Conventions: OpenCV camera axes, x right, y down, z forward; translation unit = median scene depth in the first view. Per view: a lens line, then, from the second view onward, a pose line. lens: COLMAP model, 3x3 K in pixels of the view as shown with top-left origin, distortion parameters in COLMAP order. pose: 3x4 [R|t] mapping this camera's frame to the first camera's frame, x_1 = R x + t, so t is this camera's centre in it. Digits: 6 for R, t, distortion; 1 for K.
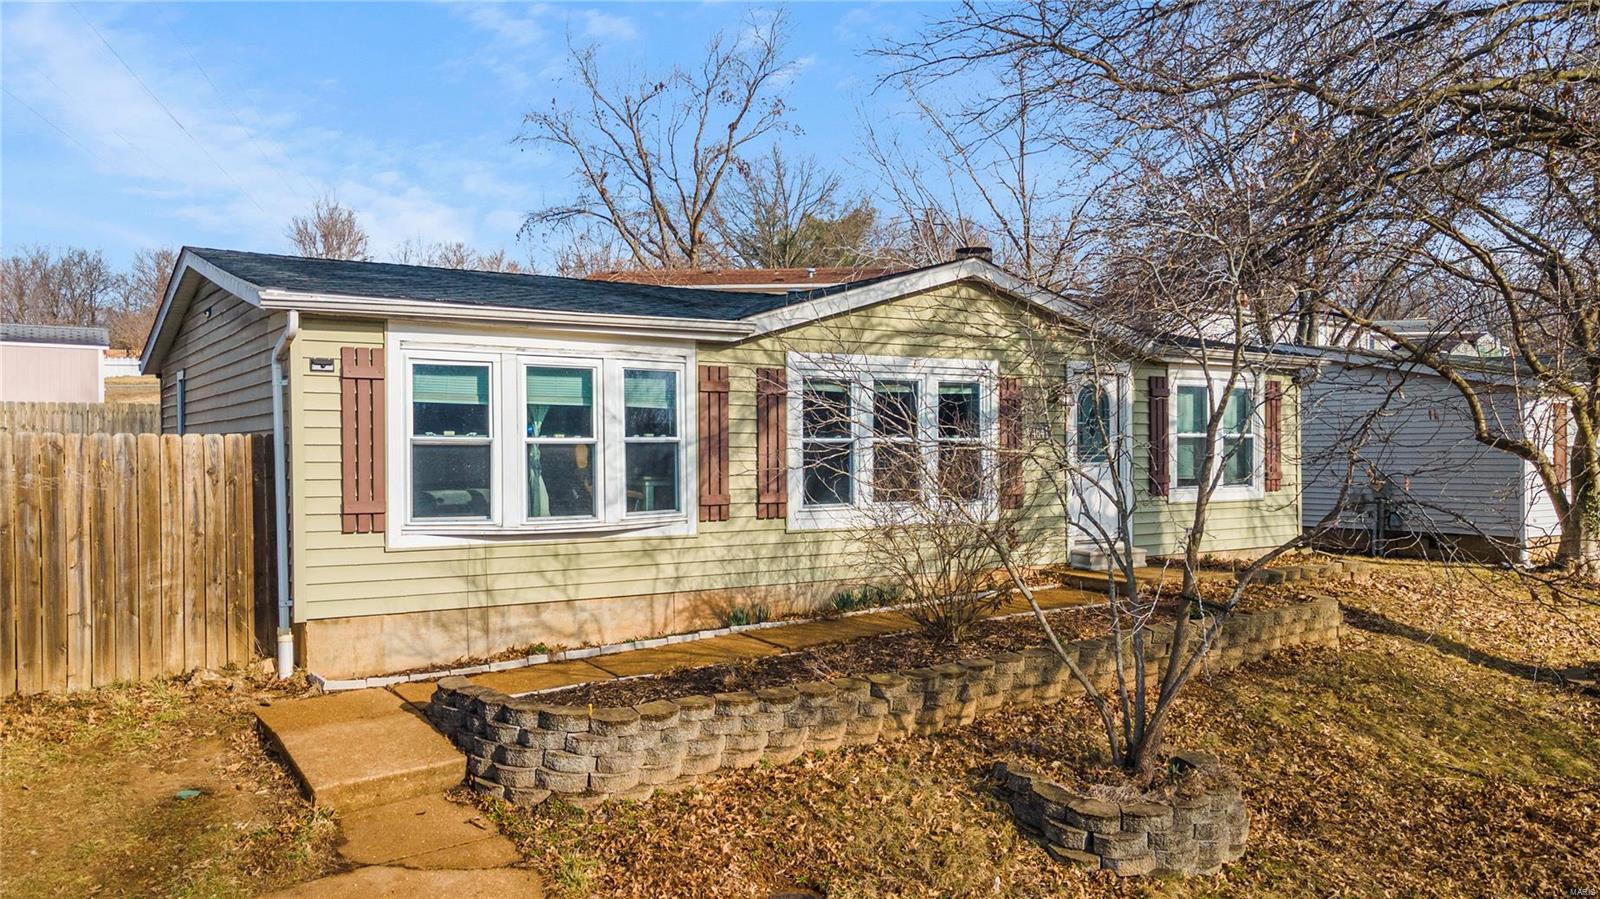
lens RADIAL K [[1172.7, 0, 800.0], [0, 1172.7, 449.5], [0, 0, 1]] dist [0.038148, -0.001382]
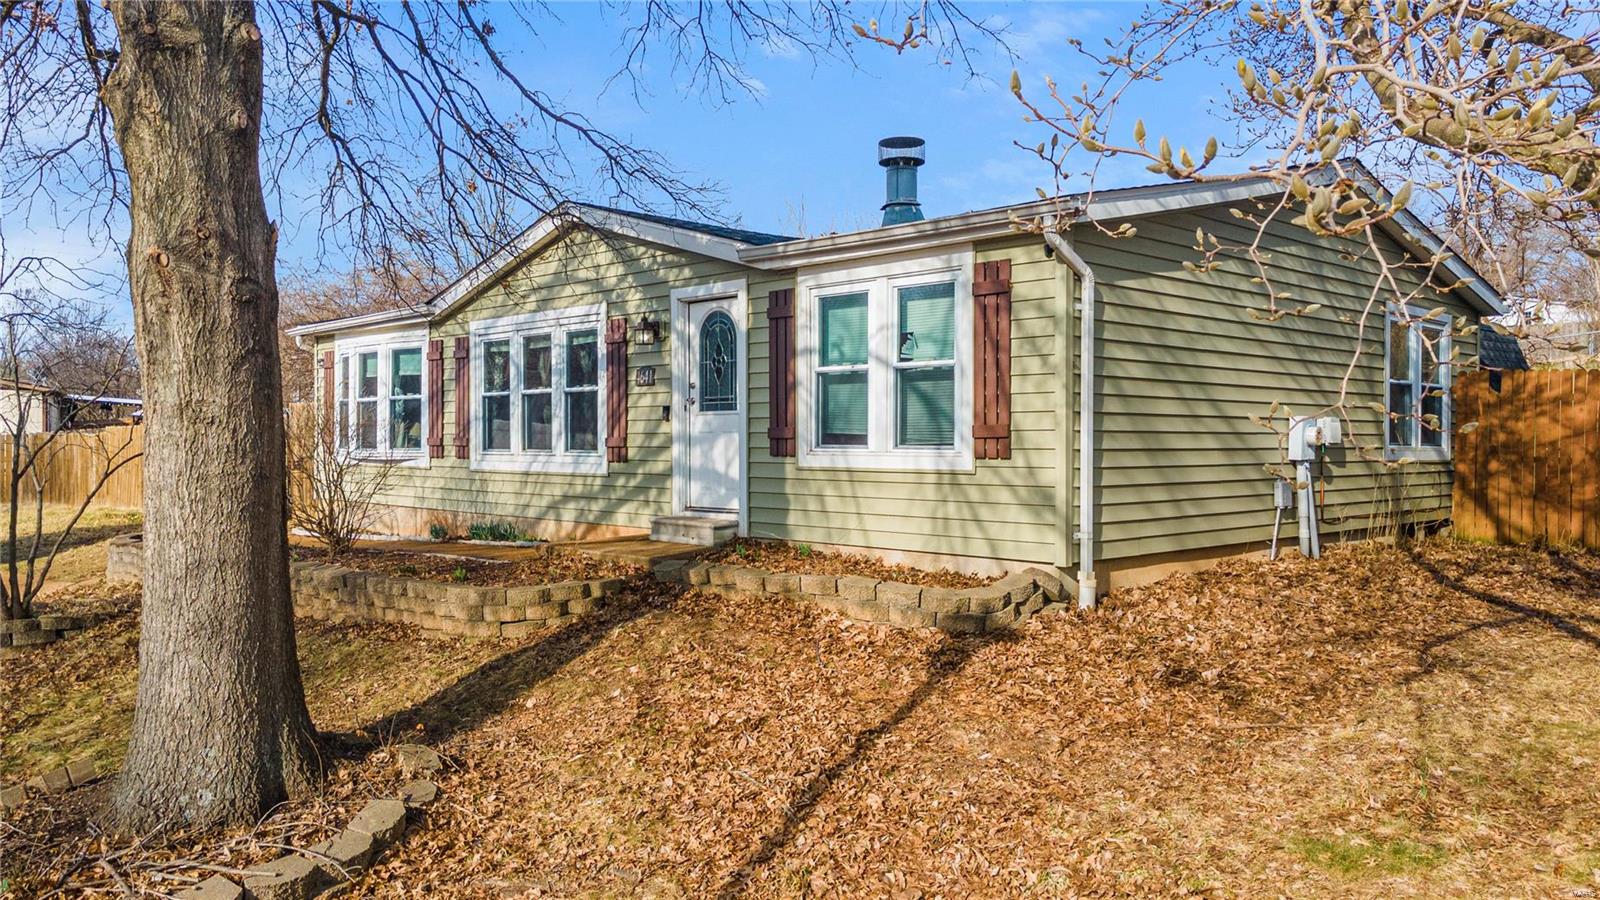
lens RADIAL K [[1232.2, 0, 800.0], [0, 1232.2, 450.0], [0, 0, 1]] dist [0.178690, -0.000449]
pose [[0.180756, 0.010802, -0.983469, 1.238462], [-0.003568, 0.999940, 0.010327, 0.032658], [0.983521, 0.001643, 0.180784, 1.033090]]
